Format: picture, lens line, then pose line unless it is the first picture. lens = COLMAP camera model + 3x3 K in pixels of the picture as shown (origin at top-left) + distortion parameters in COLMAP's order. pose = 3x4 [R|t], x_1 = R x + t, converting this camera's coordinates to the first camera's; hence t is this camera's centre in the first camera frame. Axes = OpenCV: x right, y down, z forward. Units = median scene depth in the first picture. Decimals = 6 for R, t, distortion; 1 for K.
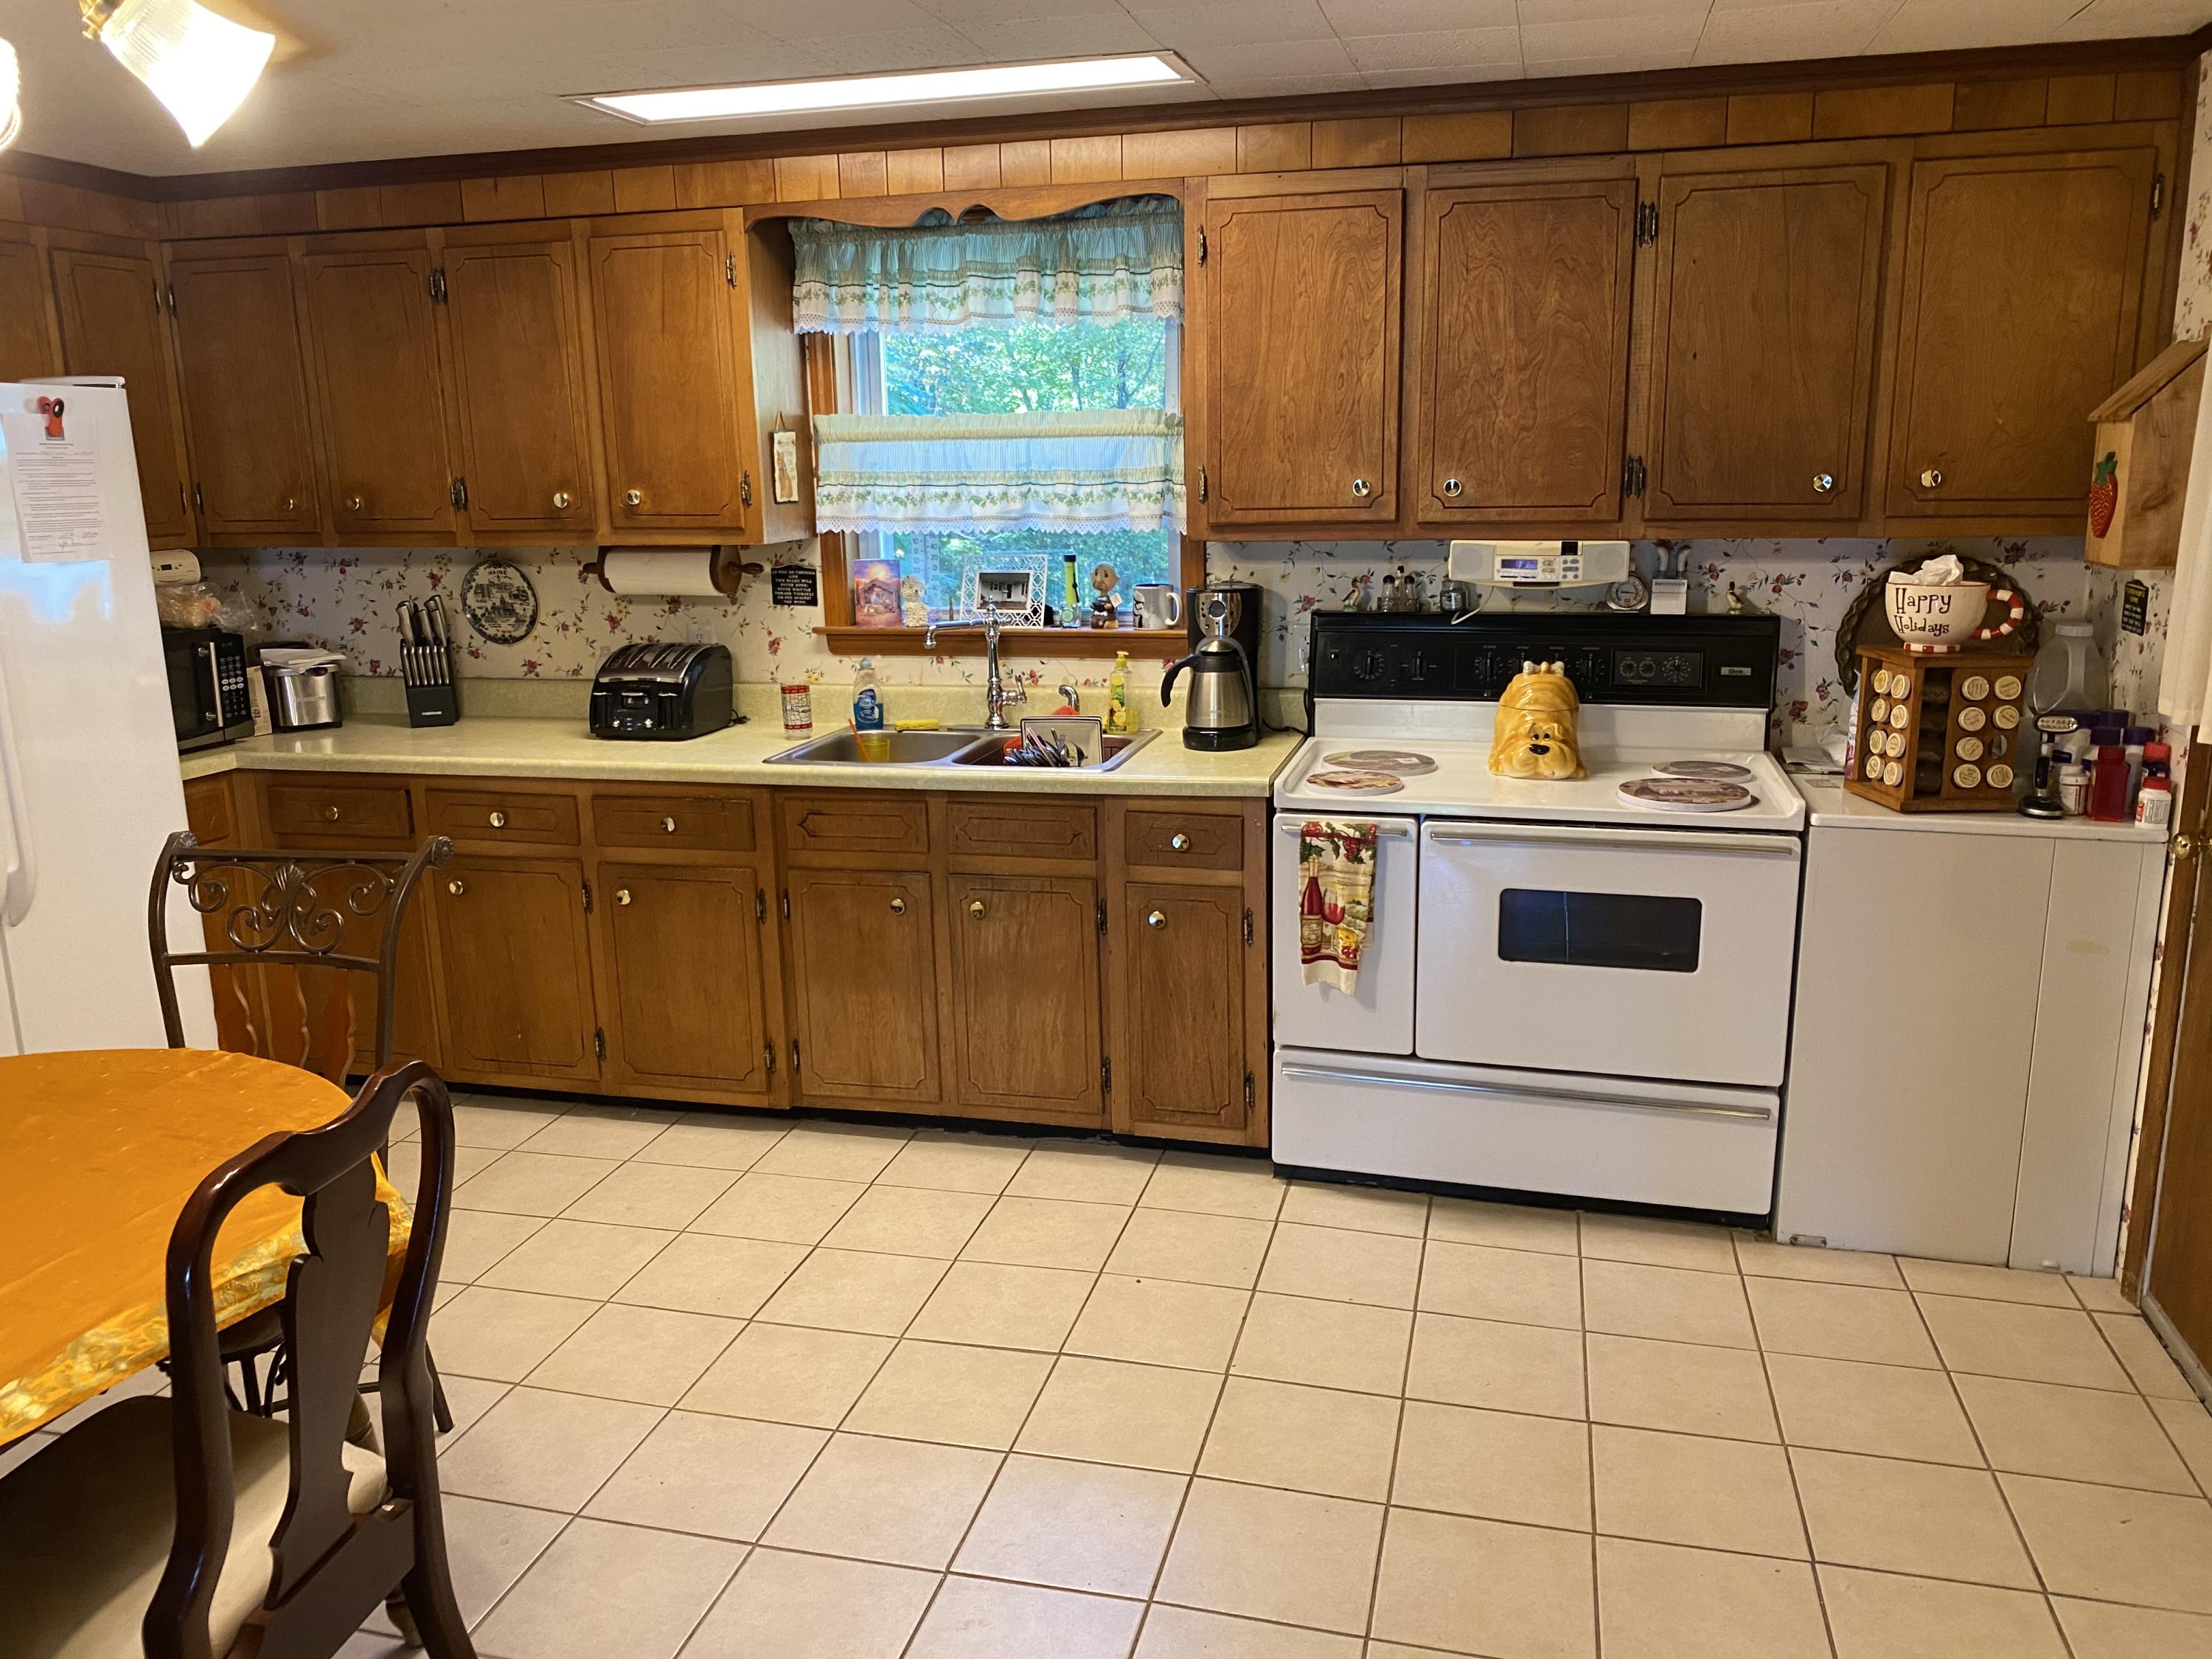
lens RADIAL K [[1710.5, 0, 1099.5], [0, 1710.5, 824.6], [0, 0, 1]] dist [0.002621, 0.021932]
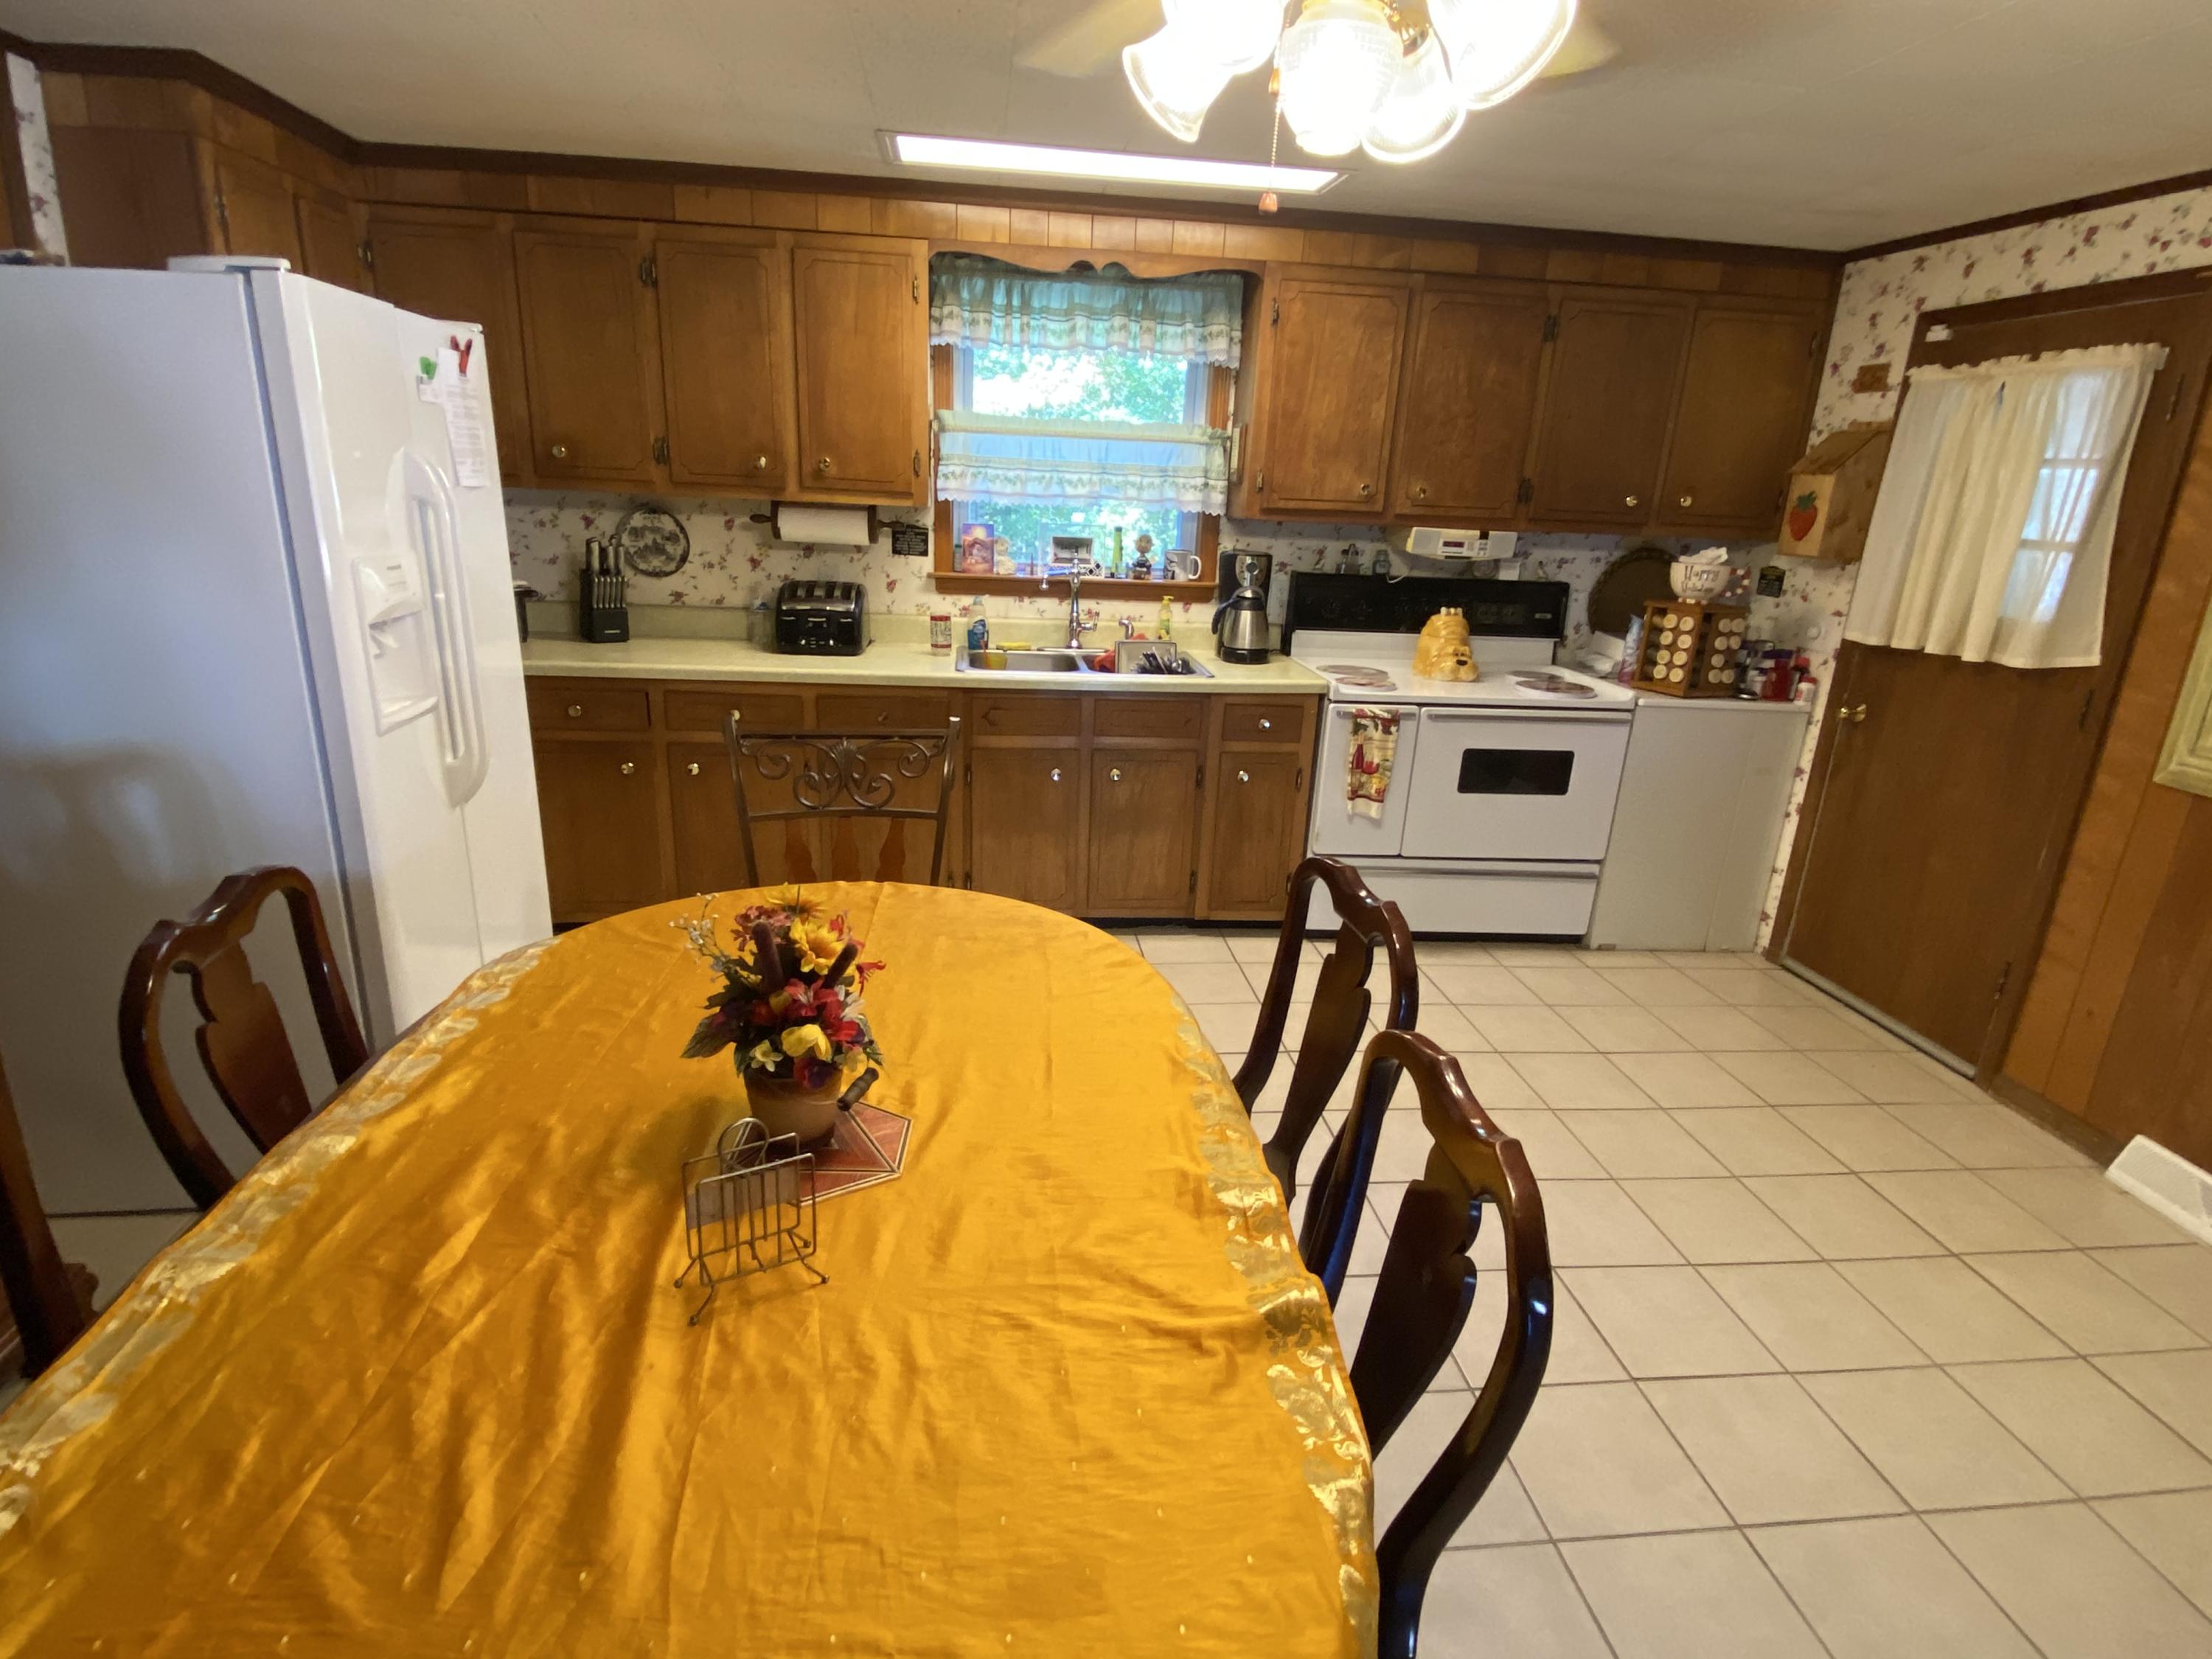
lens RADIAL K [[1183.8, 0, 1111.7], [0, 1183.8, 853.1], [0, 0, 1]] dist [0.028314, -0.008148]
pose [[0.929734, -0.052969, 0.364401, -0.449498], [0.016588, 0.994620, 0.102255, 0.014048], [-0.367857, -0.089025, 0.925611, 0.067774]]
